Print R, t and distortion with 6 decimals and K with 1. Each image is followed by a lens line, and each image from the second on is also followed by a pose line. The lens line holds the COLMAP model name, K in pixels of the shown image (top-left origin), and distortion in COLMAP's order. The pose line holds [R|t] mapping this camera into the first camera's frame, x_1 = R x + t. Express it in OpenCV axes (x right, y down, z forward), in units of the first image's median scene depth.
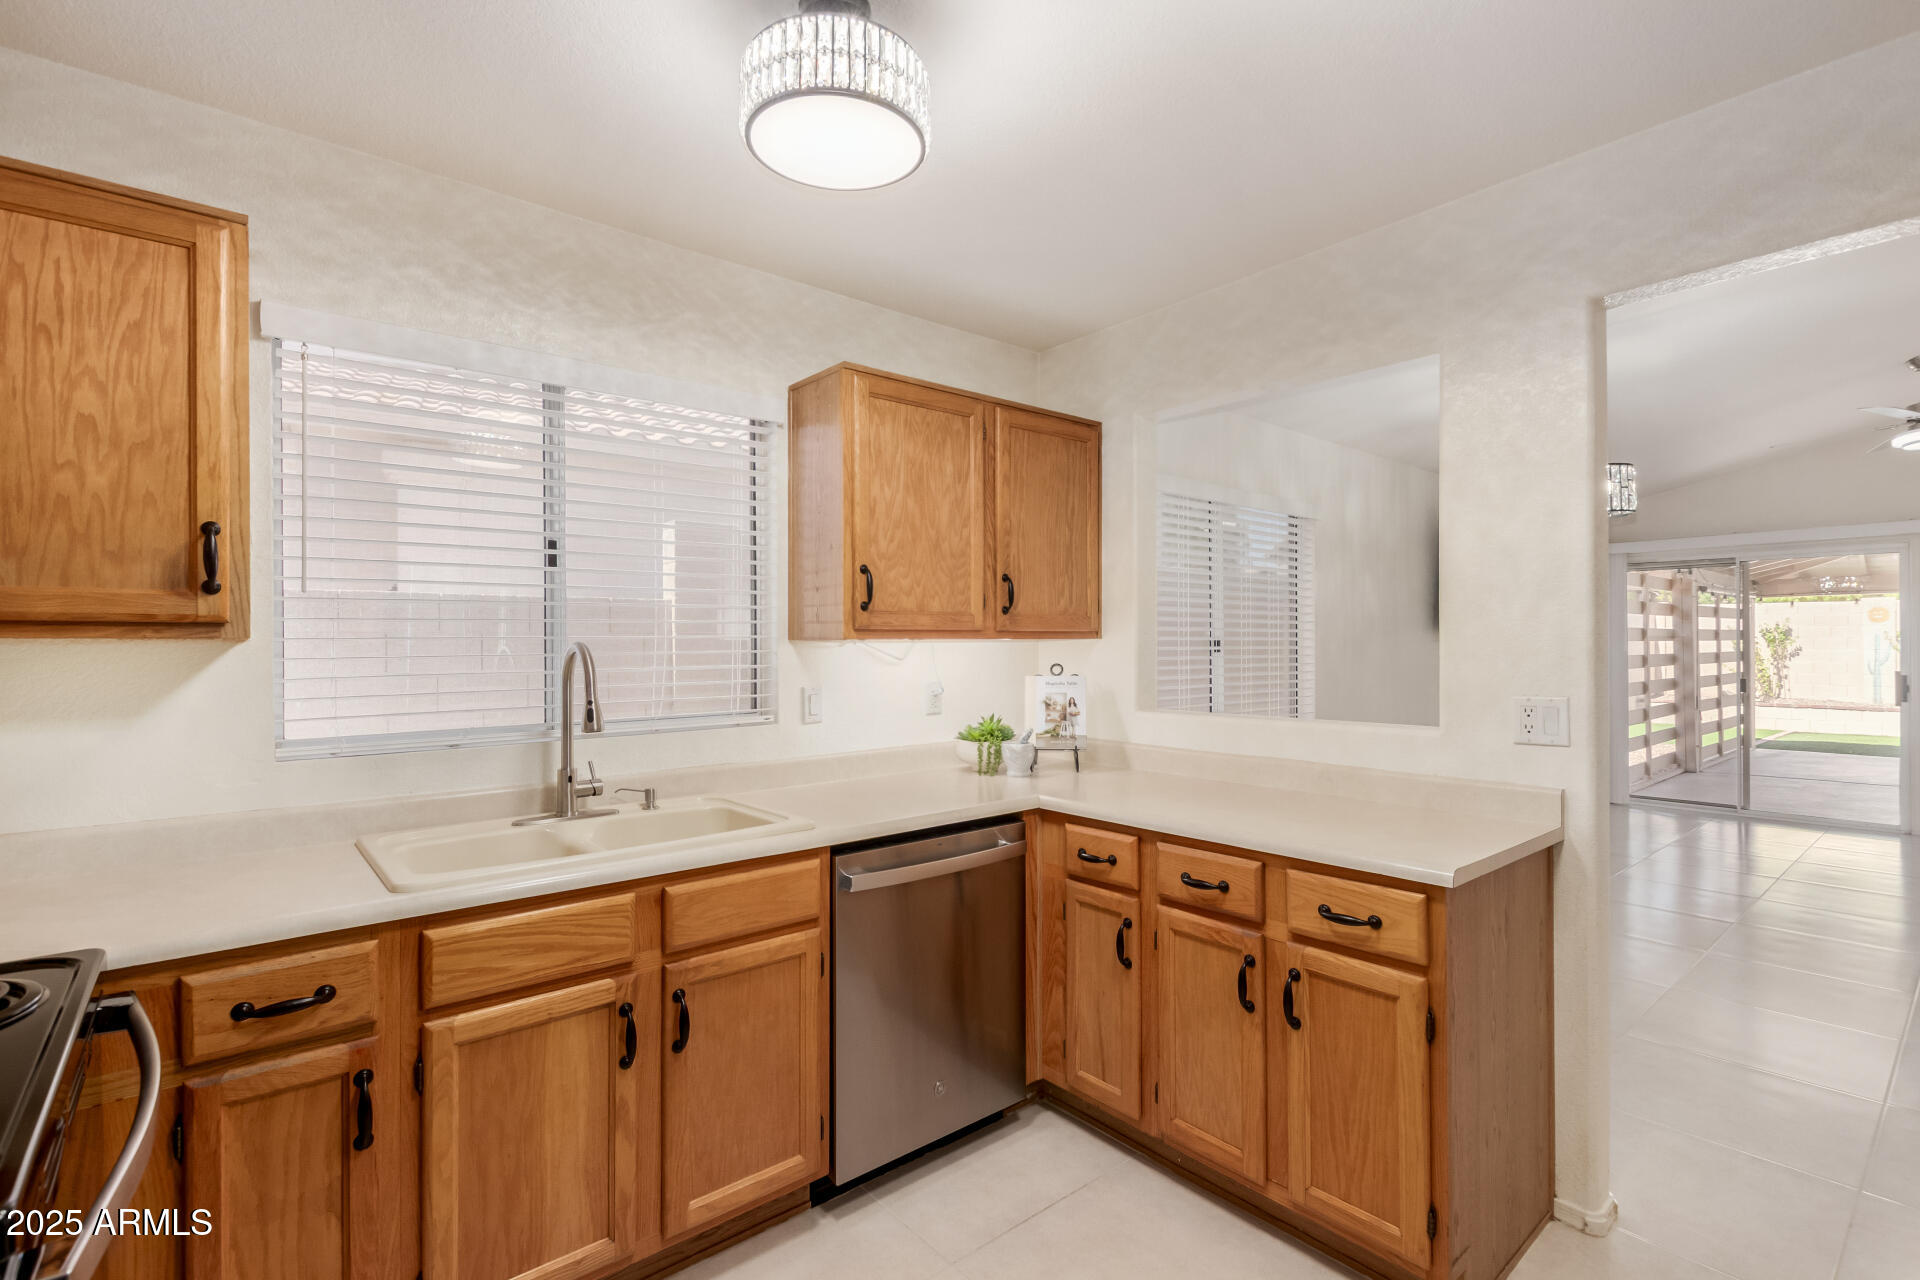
lens RADIAL K [[878.9, 0, 958.7], [0, 878.9, 641.0], [0, 0, 1]] dist [0.000744, 0.000073]
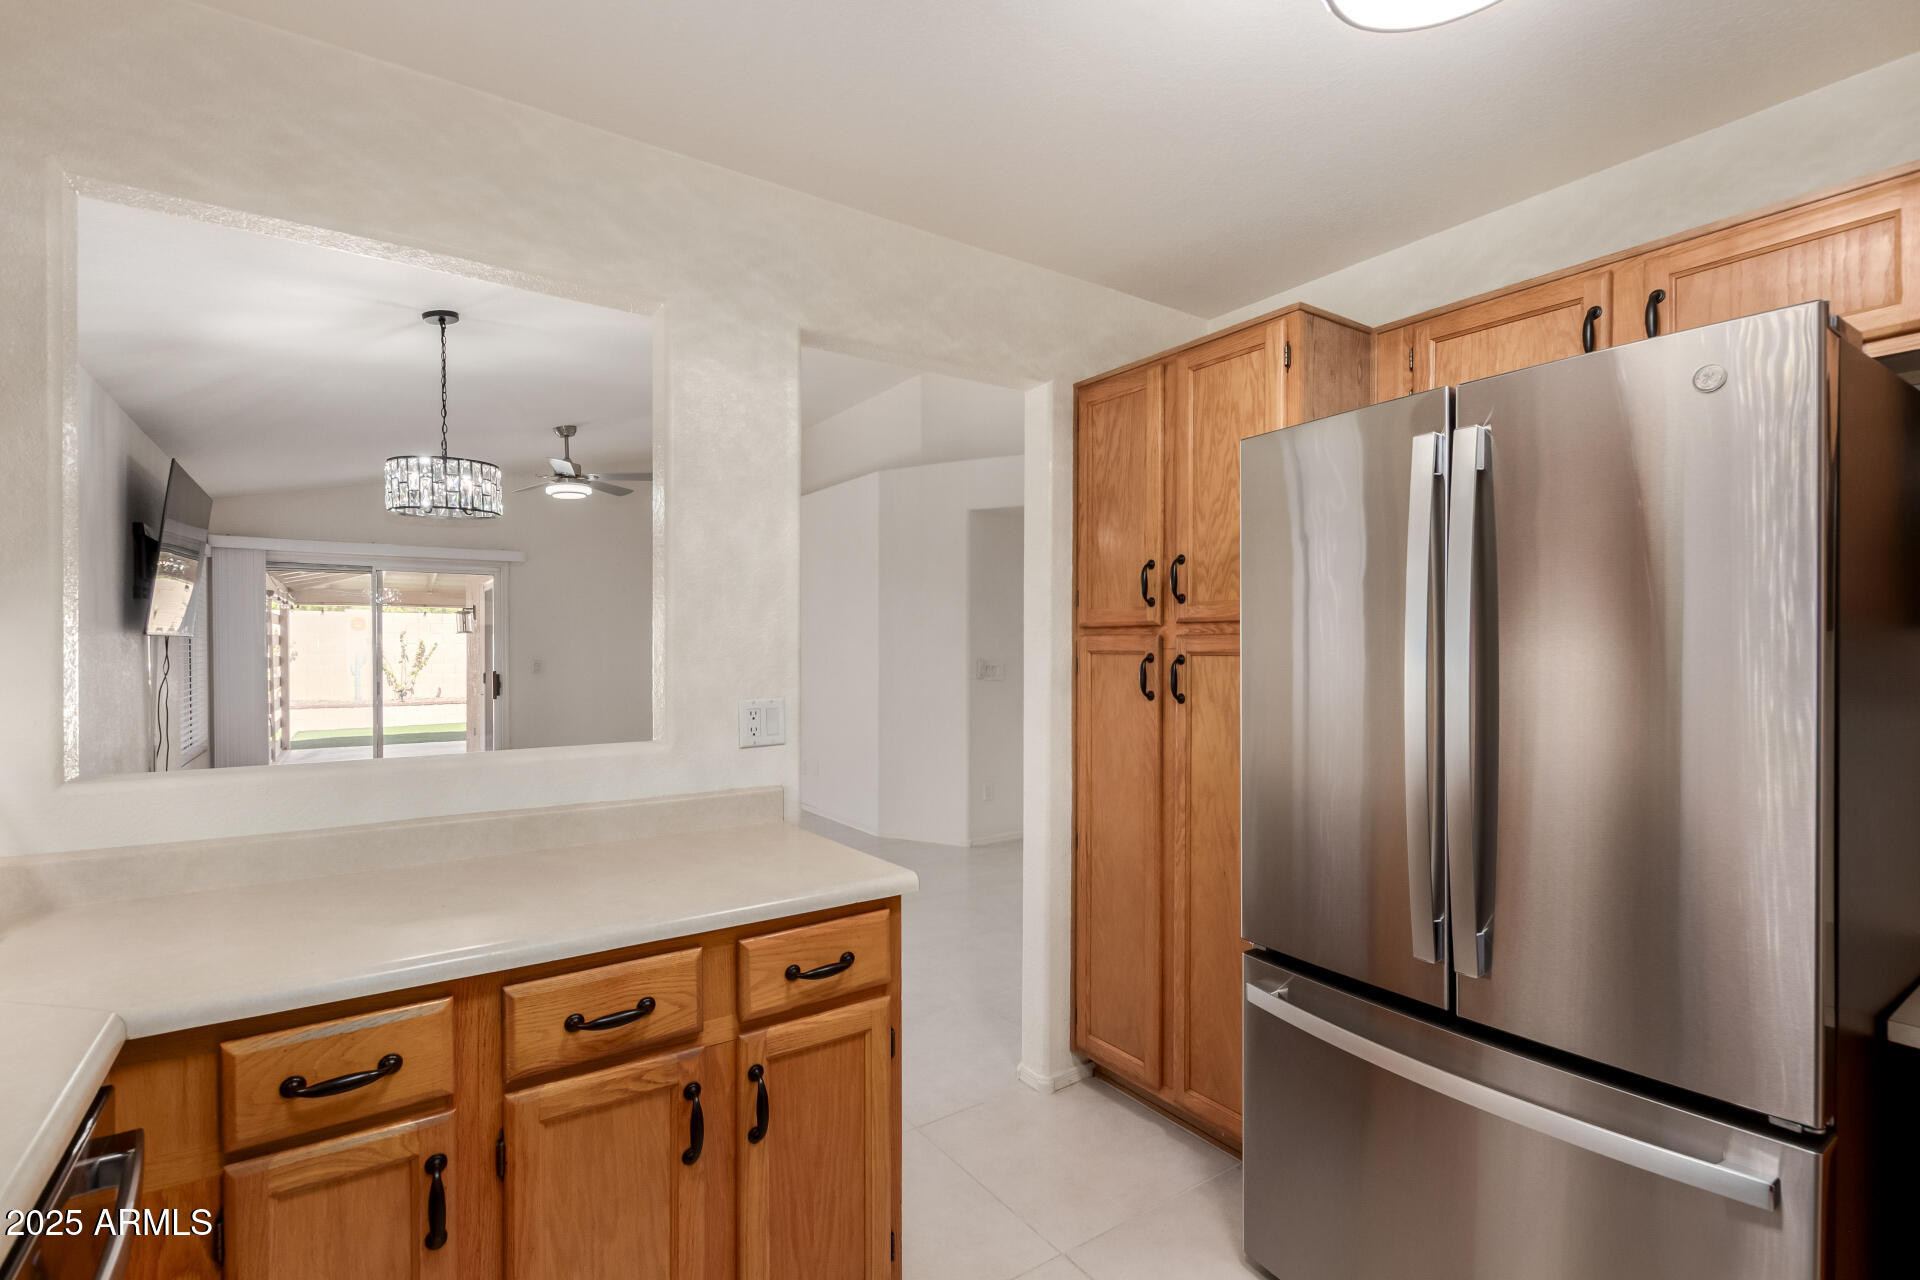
lens RADIAL K [[878.9, 0, 959.6], [0, 878.9, 651.4], [0, 0, 1]] dist [0.000744, 0.000073]
pose [[0.086514, 0.000603, 0.996250, -0.324439], [-0.006007, 0.999982, -0.000084, 0.006902], [-0.996233, -0.005977, 0.086516, 0.659051]]
